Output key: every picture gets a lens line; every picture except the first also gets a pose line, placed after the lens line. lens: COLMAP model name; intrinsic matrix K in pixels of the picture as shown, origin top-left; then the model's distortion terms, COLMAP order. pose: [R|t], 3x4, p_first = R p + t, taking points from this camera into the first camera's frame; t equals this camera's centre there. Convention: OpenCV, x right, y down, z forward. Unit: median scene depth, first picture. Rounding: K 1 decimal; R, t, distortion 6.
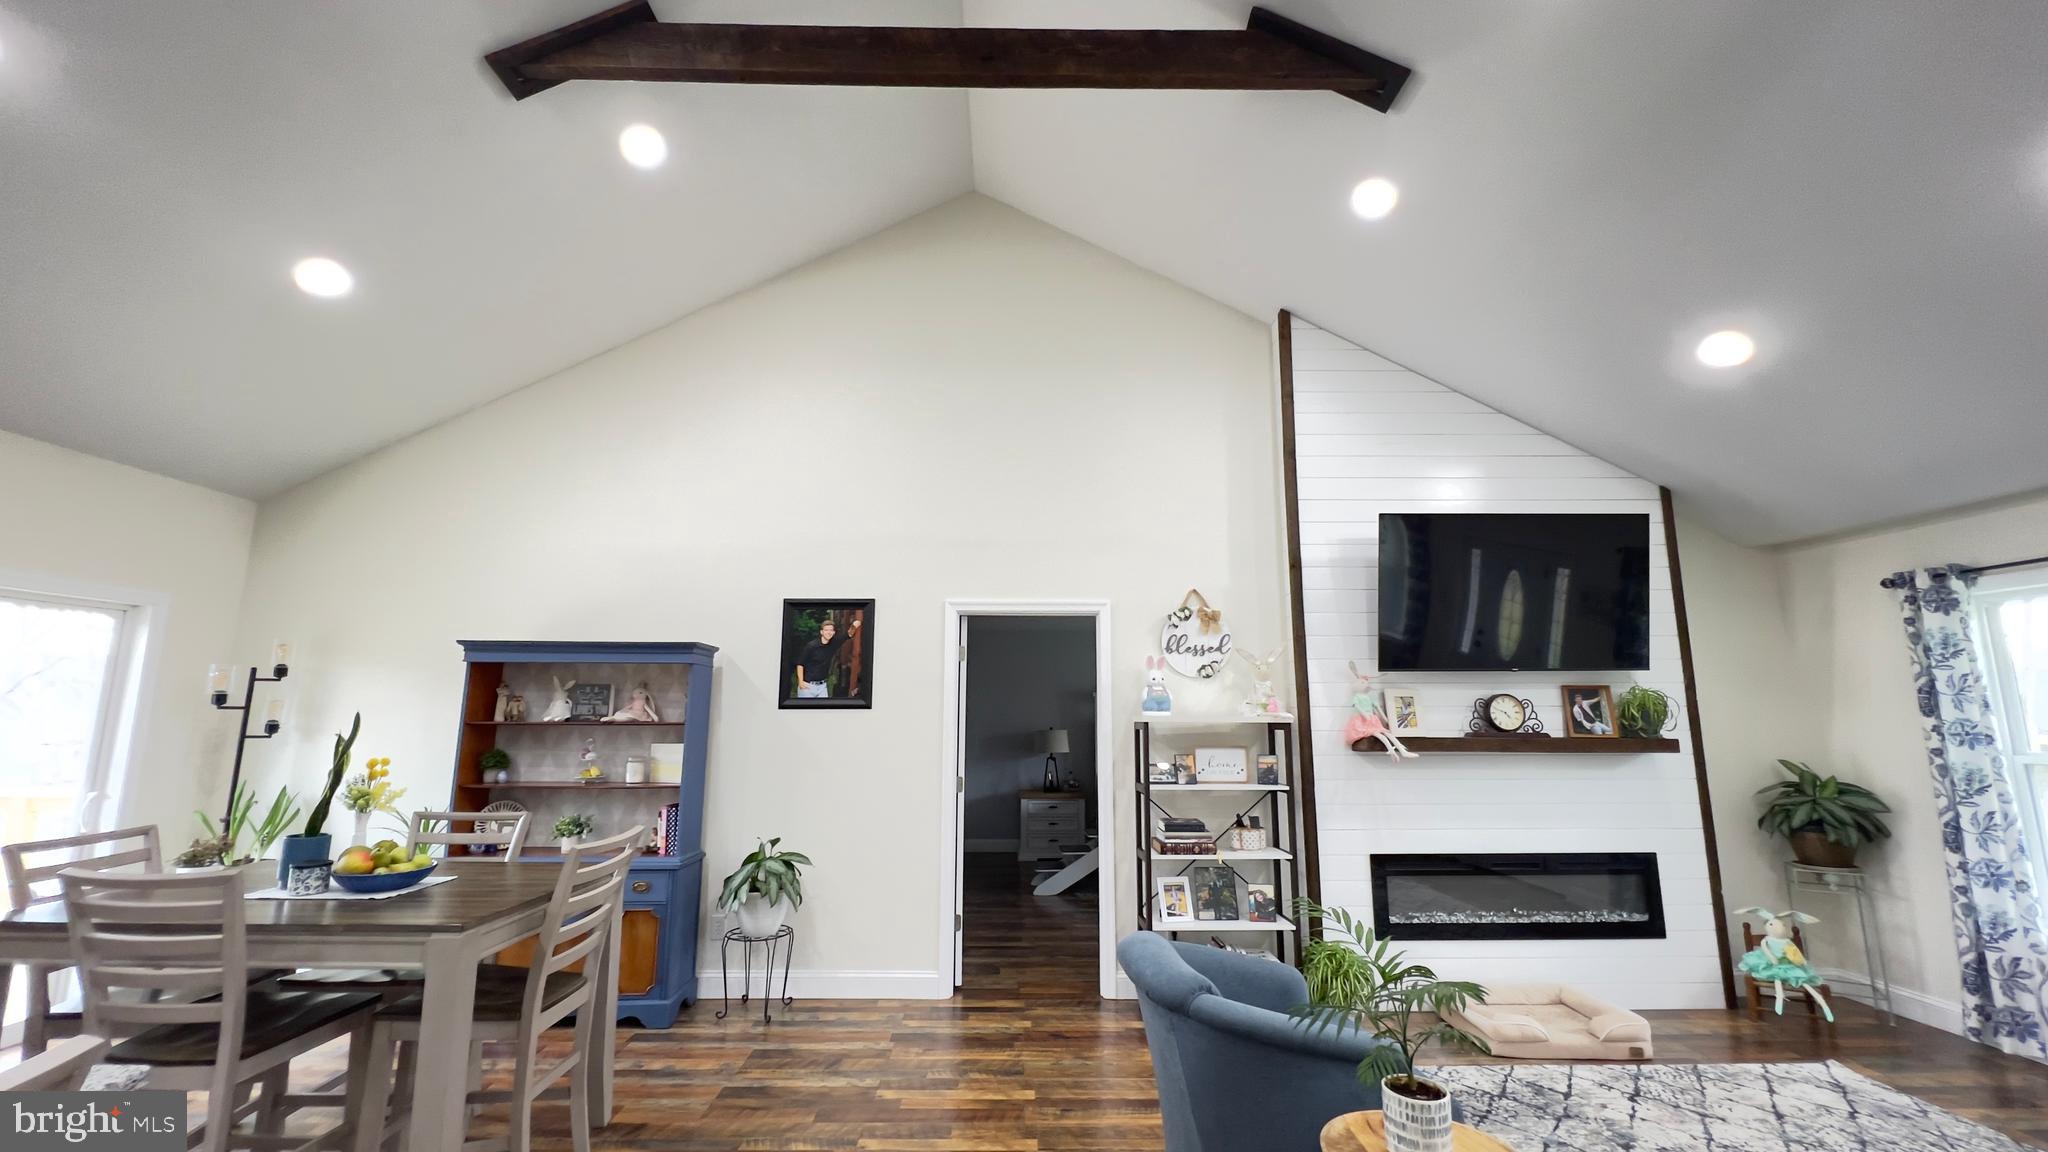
lens RADIAL K [[821.7, 0, 1021.6], [0, 821.7, 576.9], [0, 0, 1]] dist [-0.002230, 0.000659]
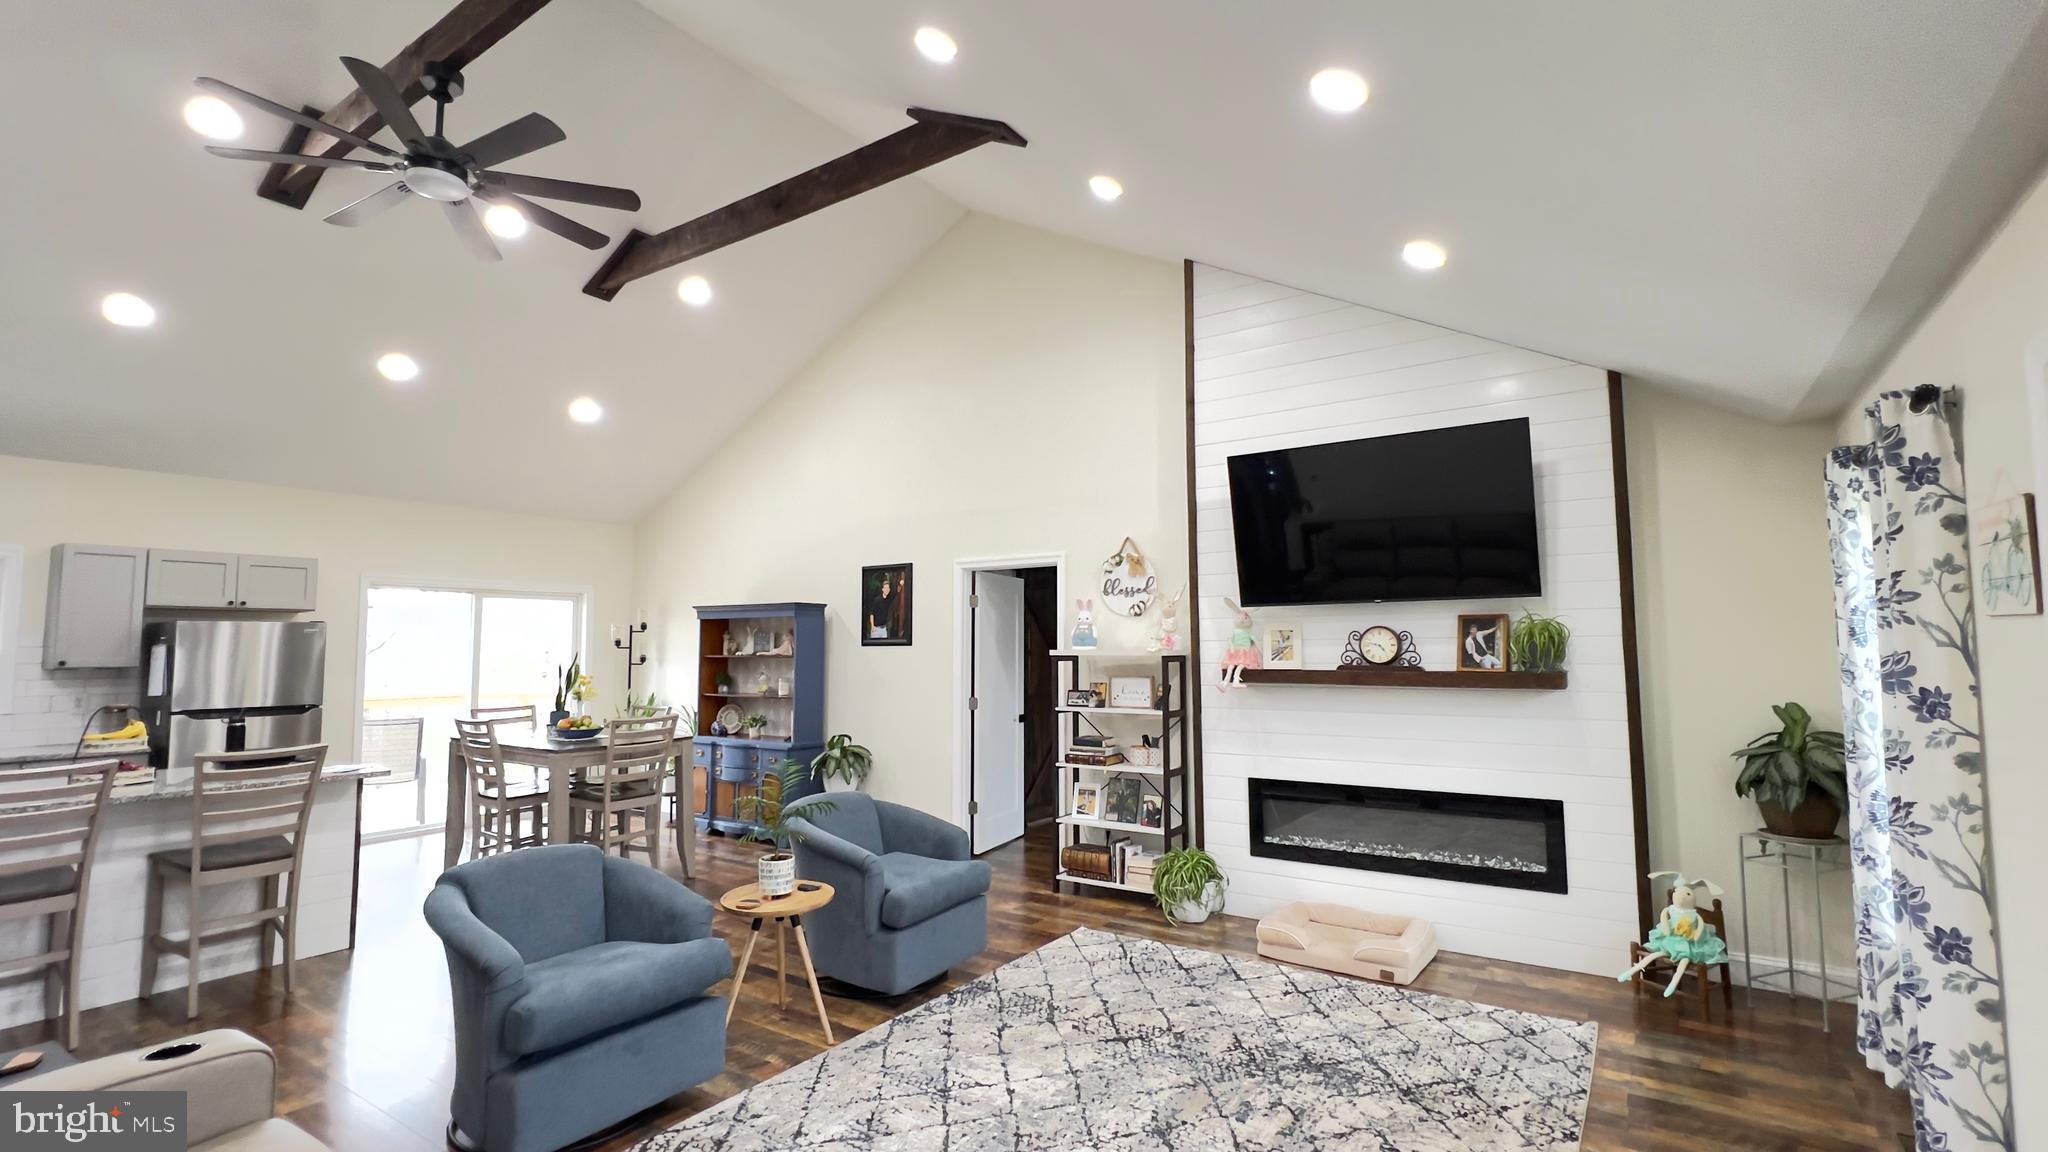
lens RADIAL K [[922.7, 0, 1019.2], [0, 922.7, 577.2], [0, 0, 1]] dist [-0.002826, -0.000320]
pose [[0.815715, -0.049606, -0.576323, 0.886241], [0.102780, 0.992892, 0.060011, -0.023097], [0.569249, -0.108187, 0.815016, -0.117358]]
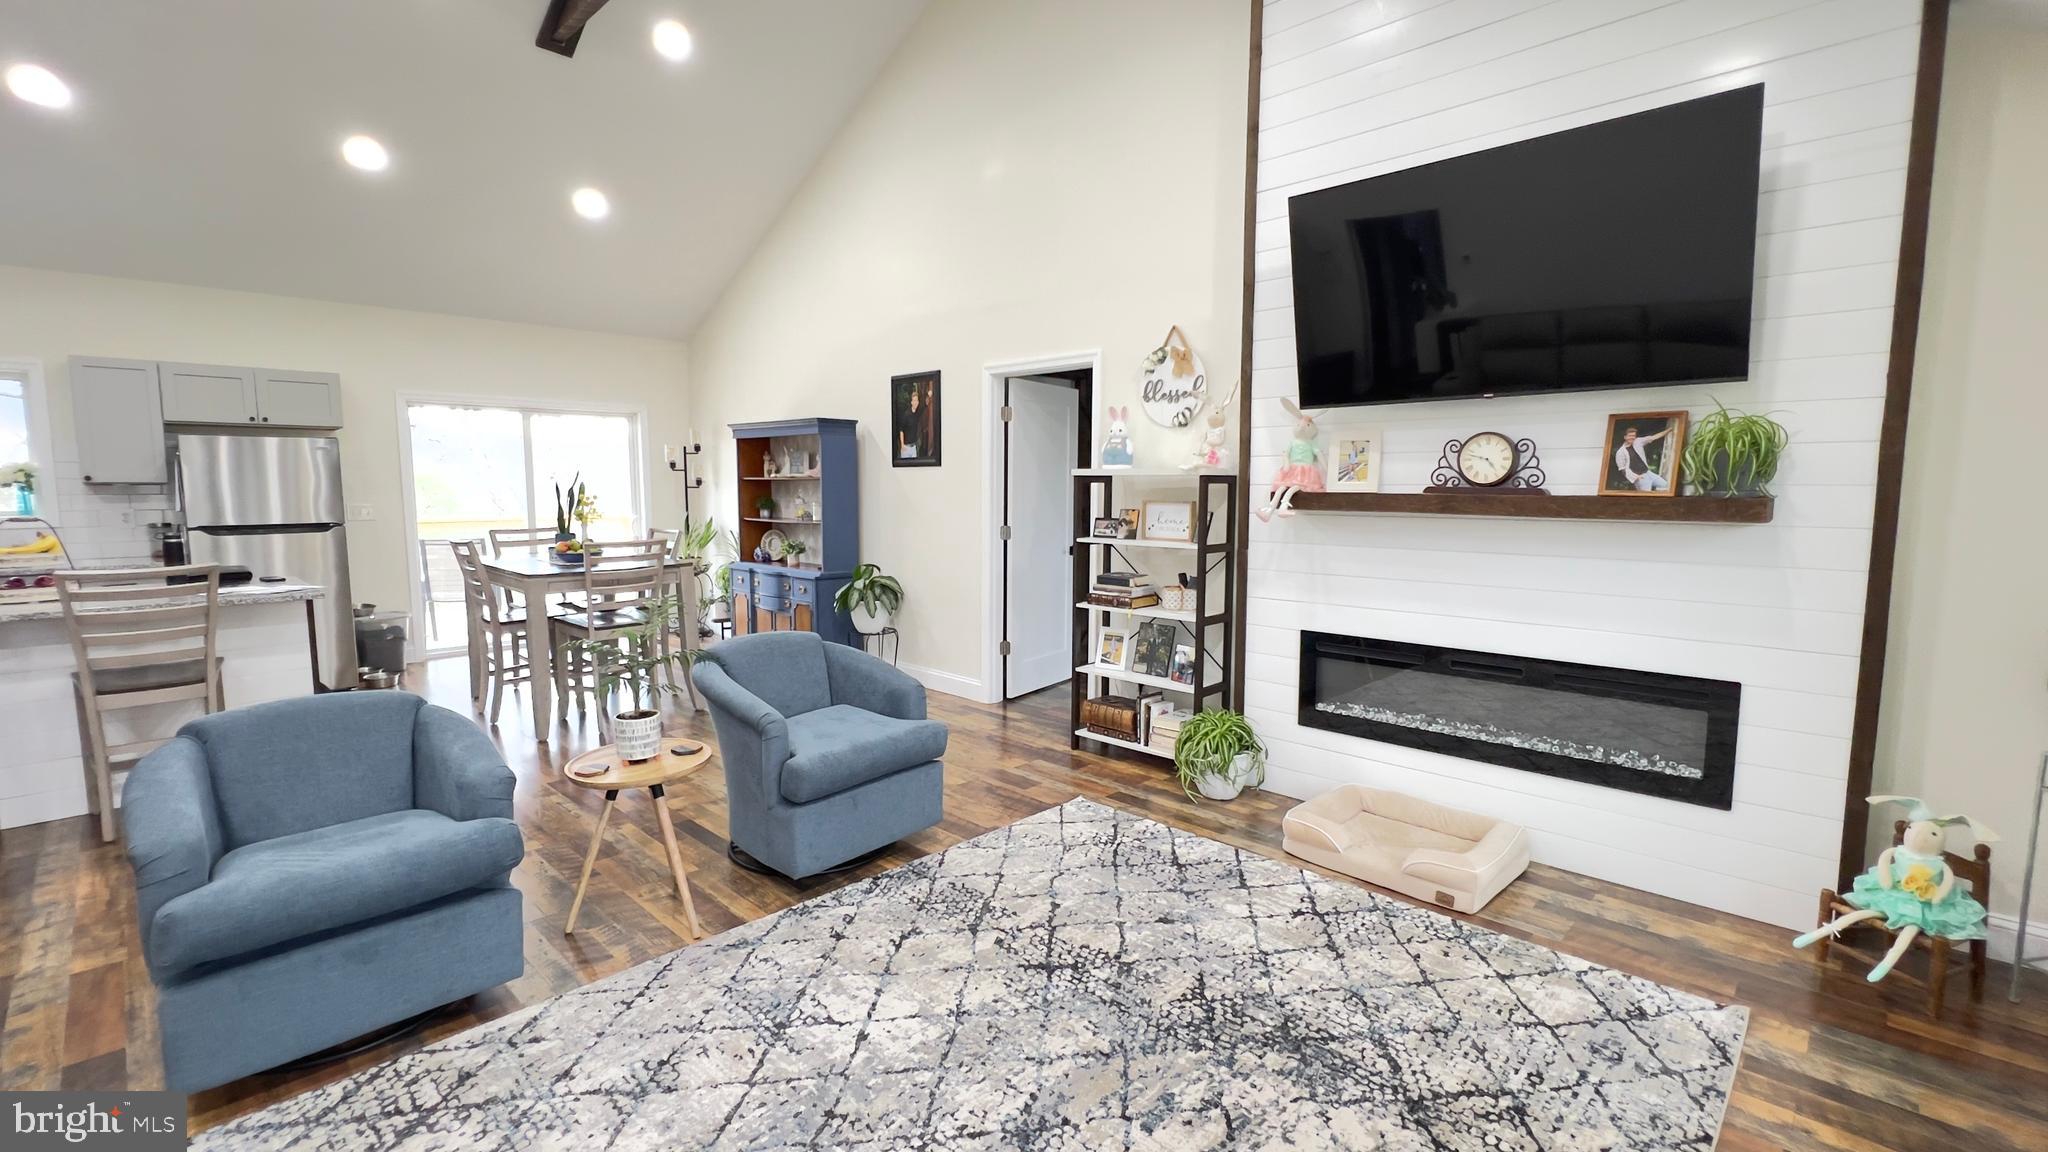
lens RADIAL K [[890.3, 0, 1021.3], [0, 890.3, 575.5], [0, 0, 1]] dist [-0.002013, 0.000399]
pose [[0.705043, 0.073621, -0.705333, 0.863092], [0.118412, 0.968413, 0.219444, 0.049797], [0.699209, -0.238237, 0.674055, 0.198477]]
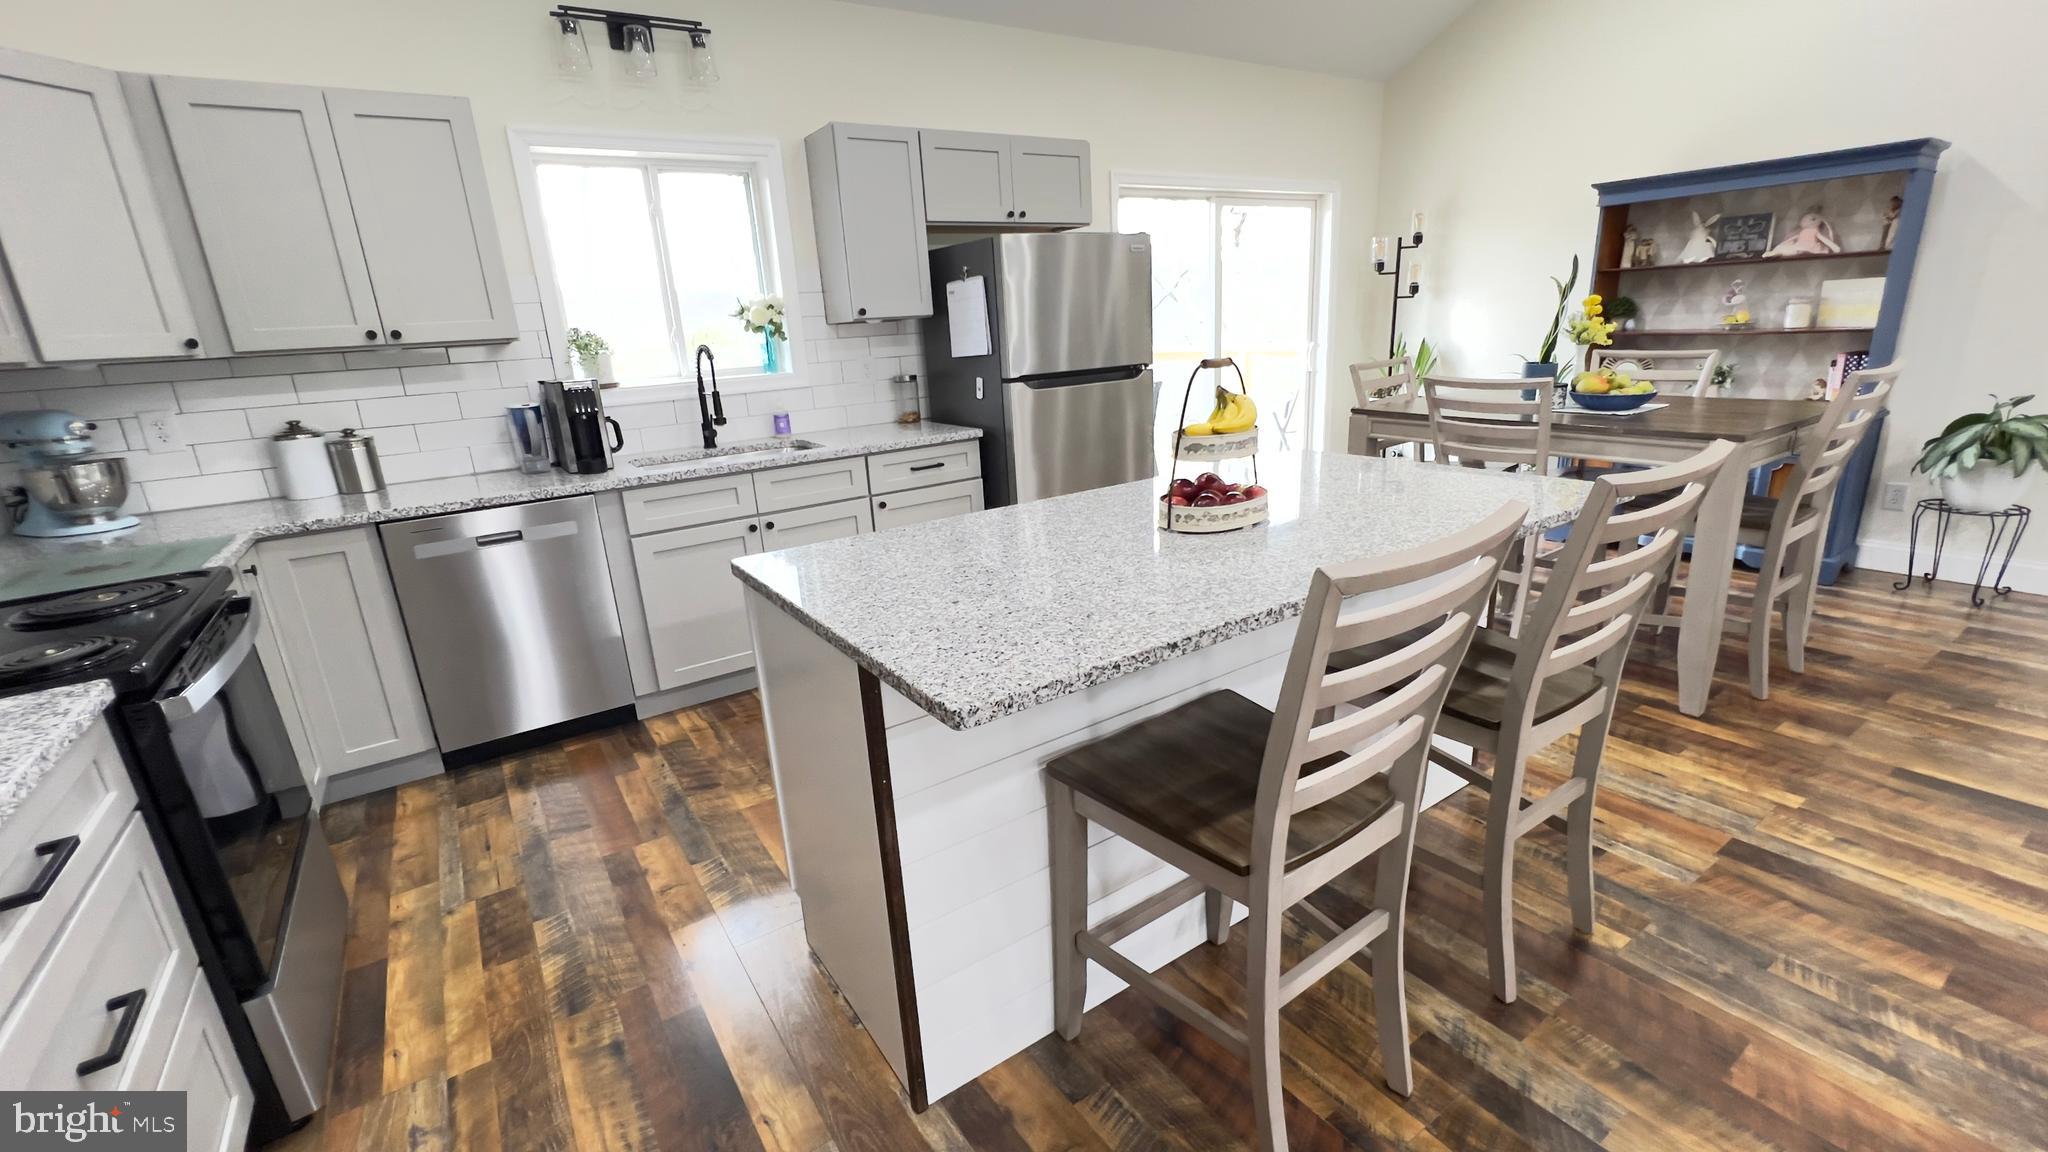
lens RADIAL K [[870.9, 0, 1024.0], [0, 870.9, 576.0], [0, 0, 1]] dist [-0.001667, 0.000227]
pose [[0.549888, 0.206279, -0.809365, -0.119683], [0.194795, 0.910629, 0.364432, -0.007653], [0.812206, -0.358057, 0.460562, -0.196493]]
